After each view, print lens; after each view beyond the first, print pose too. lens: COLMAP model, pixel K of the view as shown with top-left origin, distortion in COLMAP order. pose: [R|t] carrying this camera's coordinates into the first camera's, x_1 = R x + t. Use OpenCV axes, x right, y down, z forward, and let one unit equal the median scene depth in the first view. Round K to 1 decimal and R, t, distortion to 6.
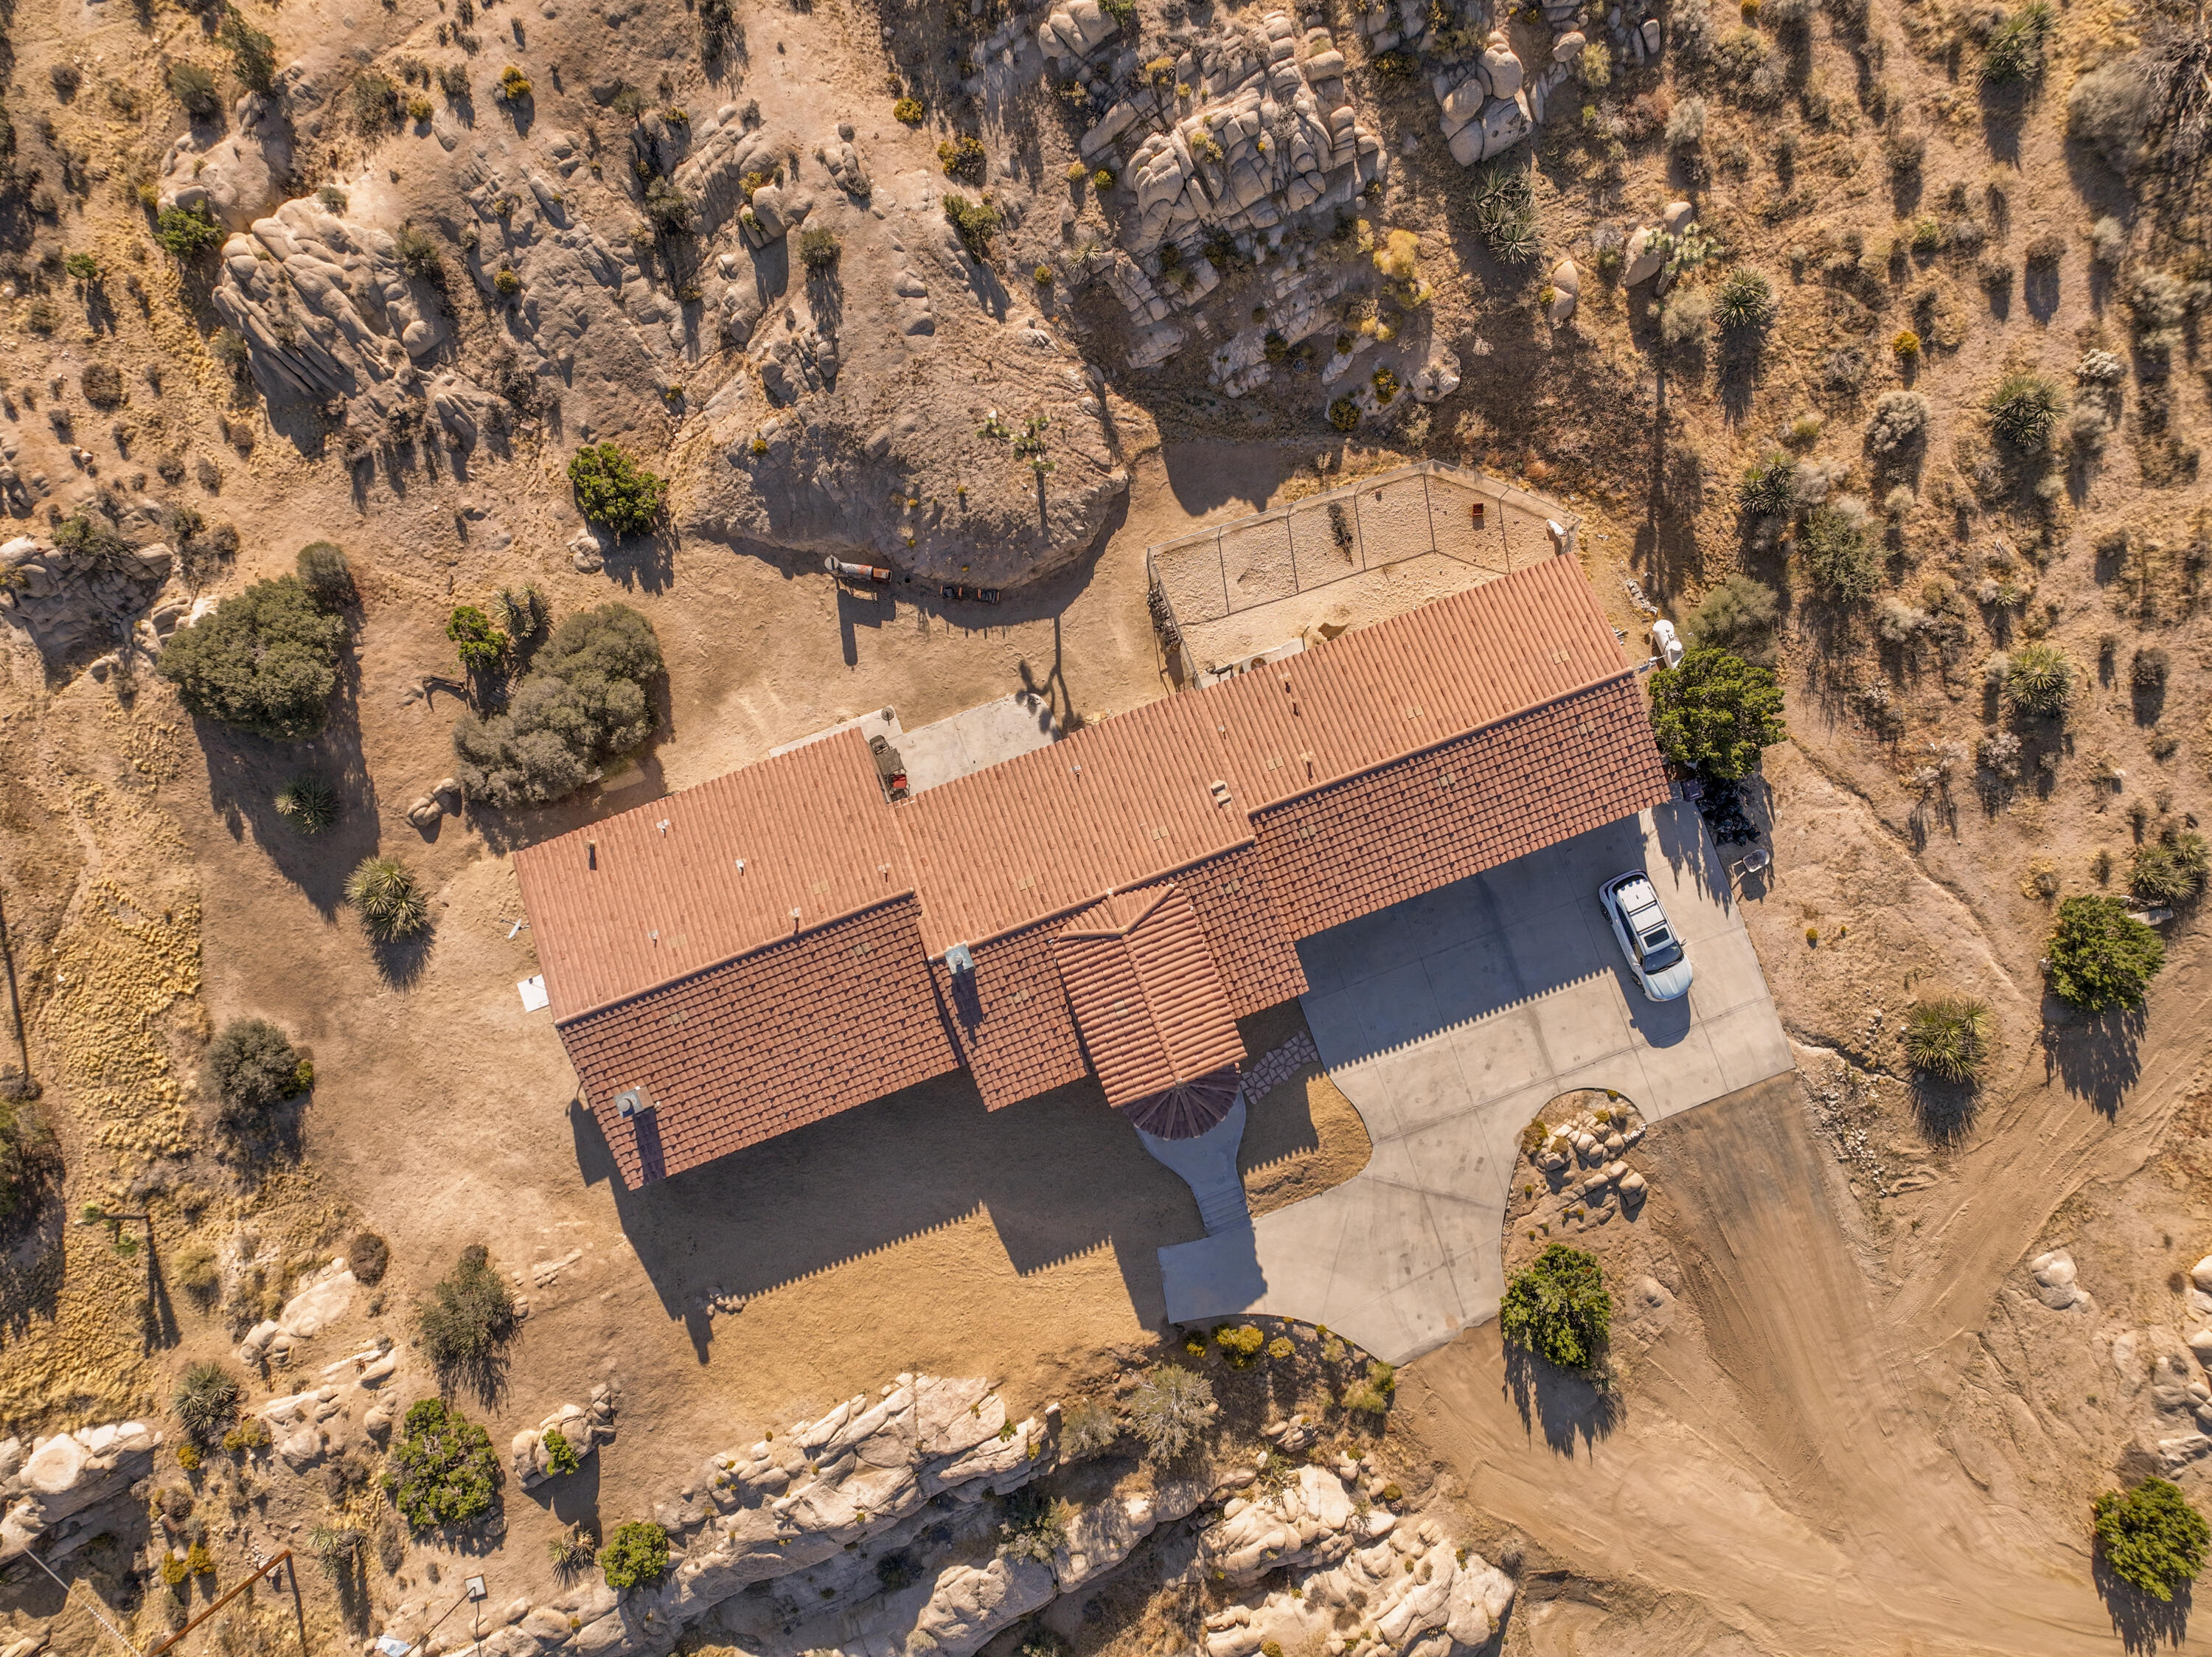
lens RADIAL K [[1554.9, 0, 1099.3], [0, 1554.9, 835.5], [0, 0, 1]] dist [-0.004895, 0.022547]
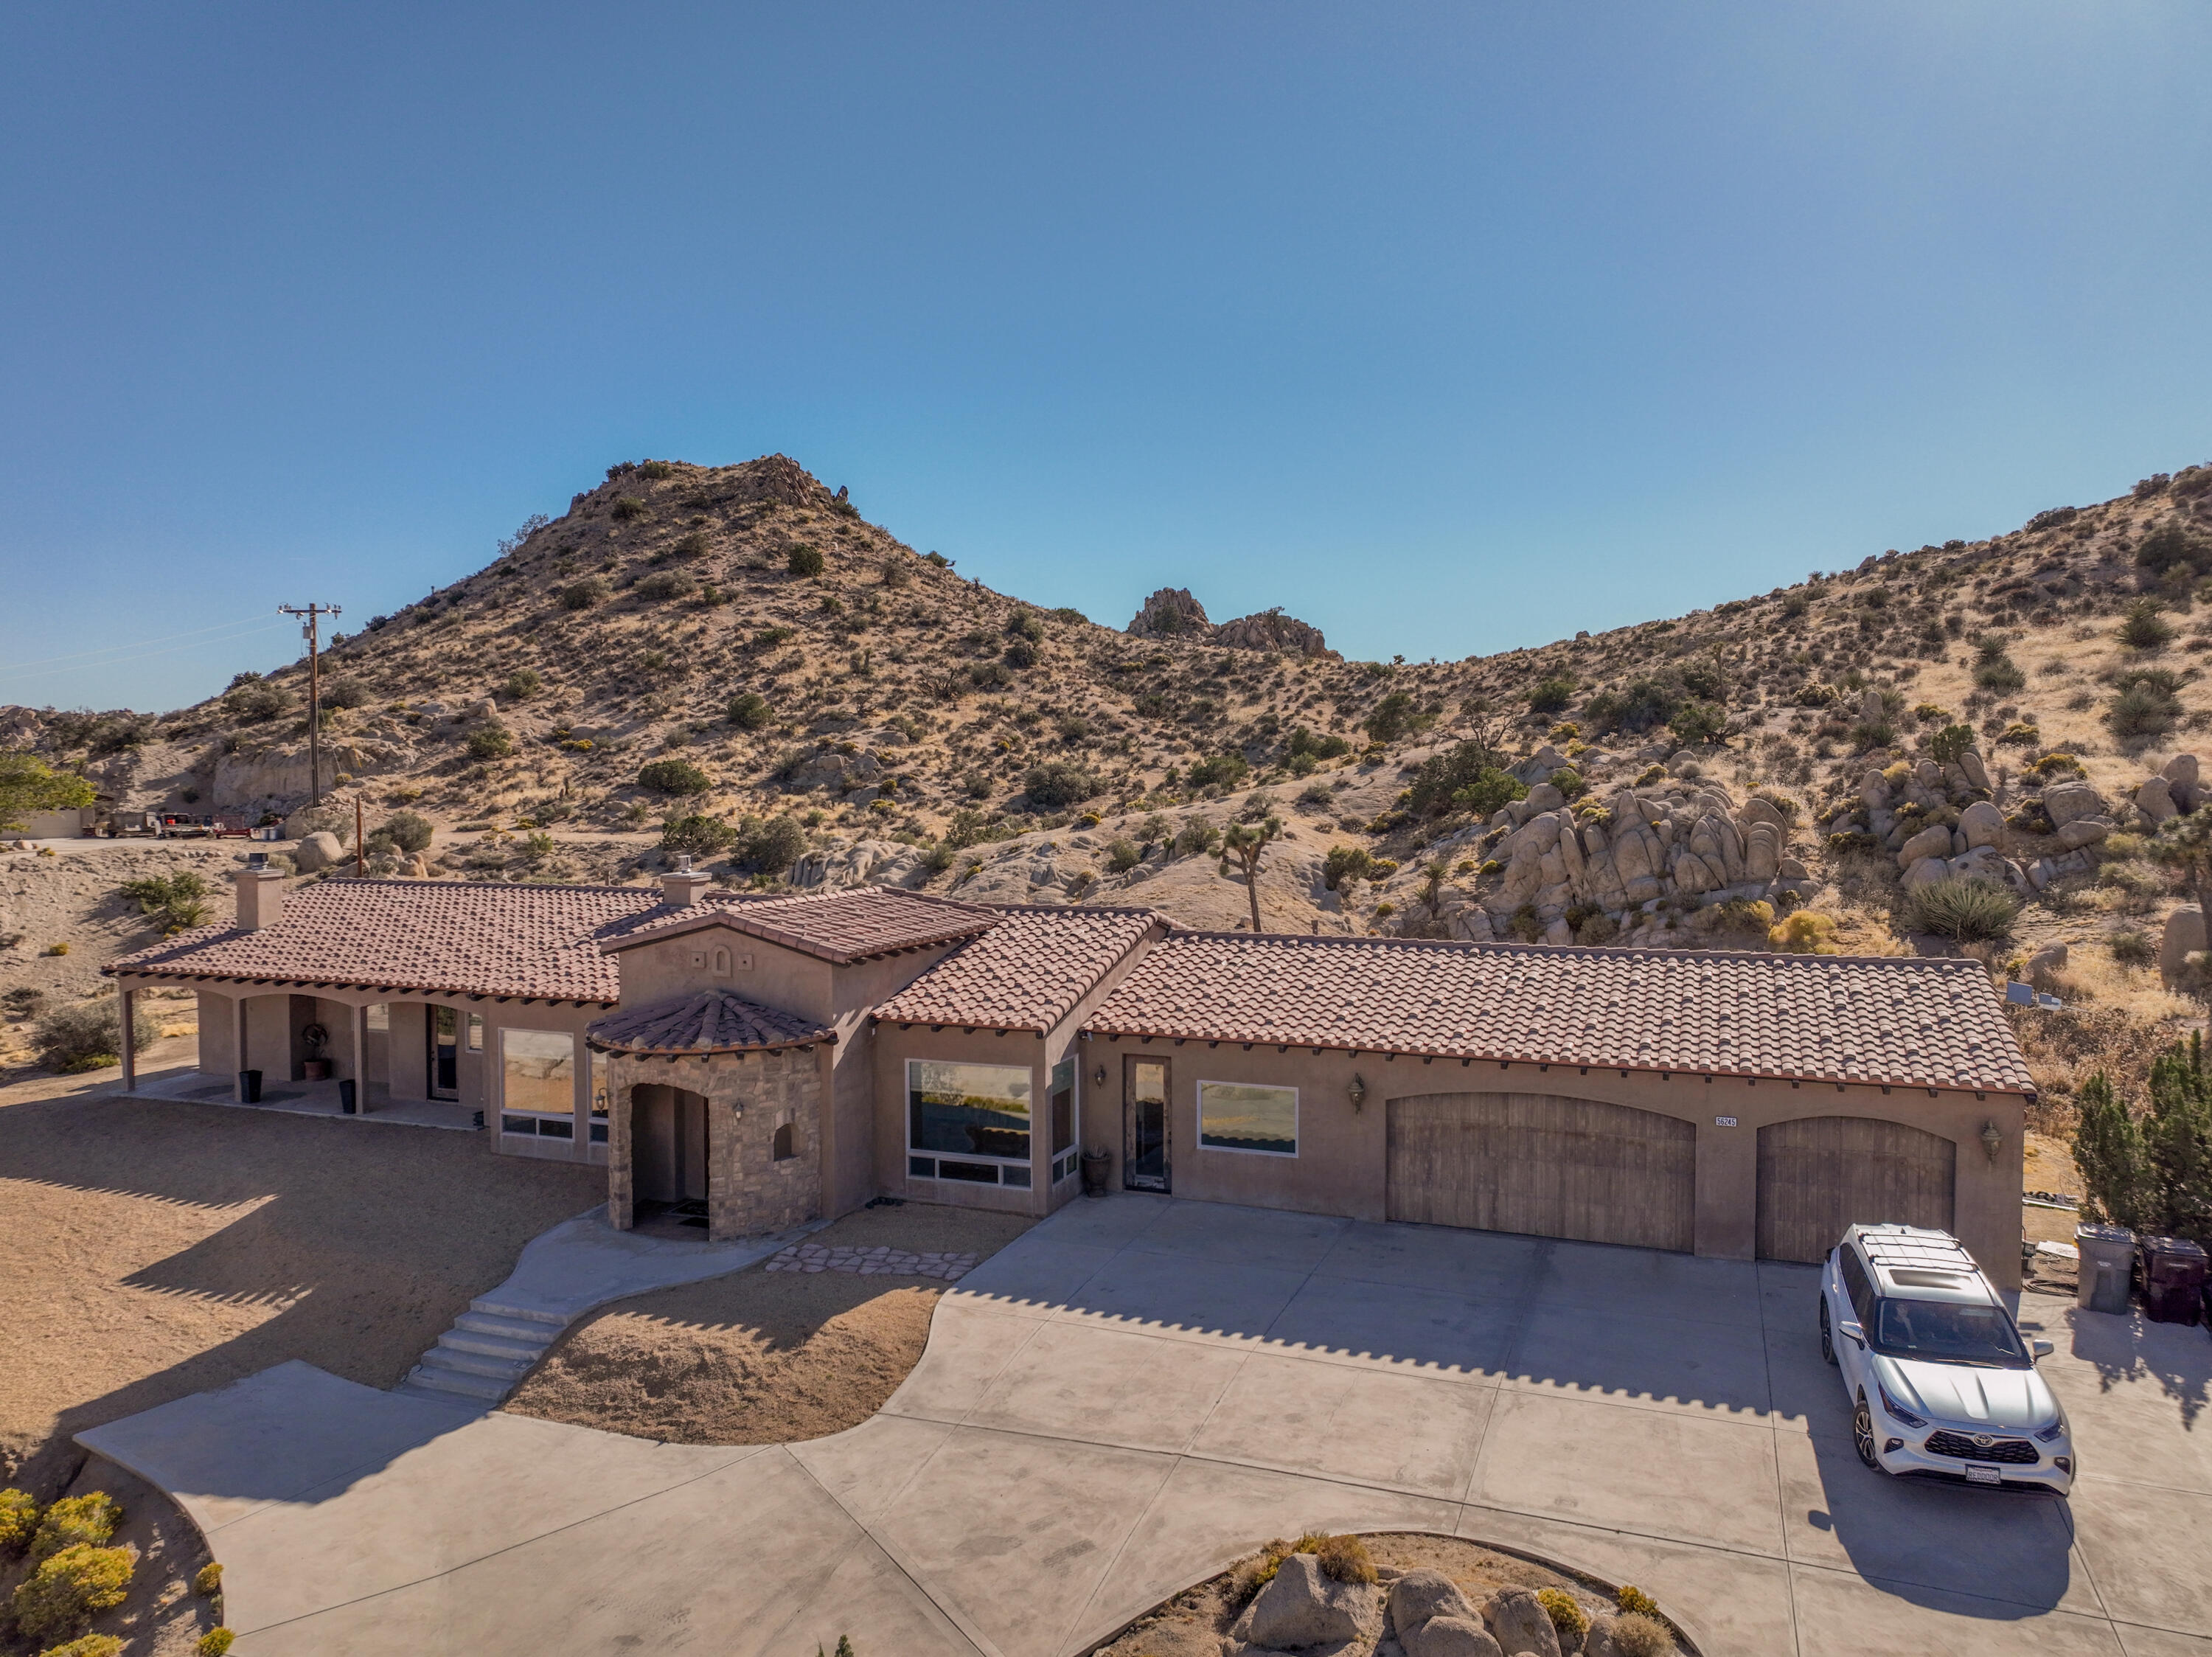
lens RADIAL K [[1554.9, 0, 1104.2], [0, 1554.9, 823.1], [0, 0, 1]] dist [-0.004895, 0.022547]
pose [[0.743411, 0.017407, -0.668608, 0.432613], [-0.667323, 0.086476, -0.739731, 0.401985], [0.044942, 0.996102, 0.075903, 0.846406]]
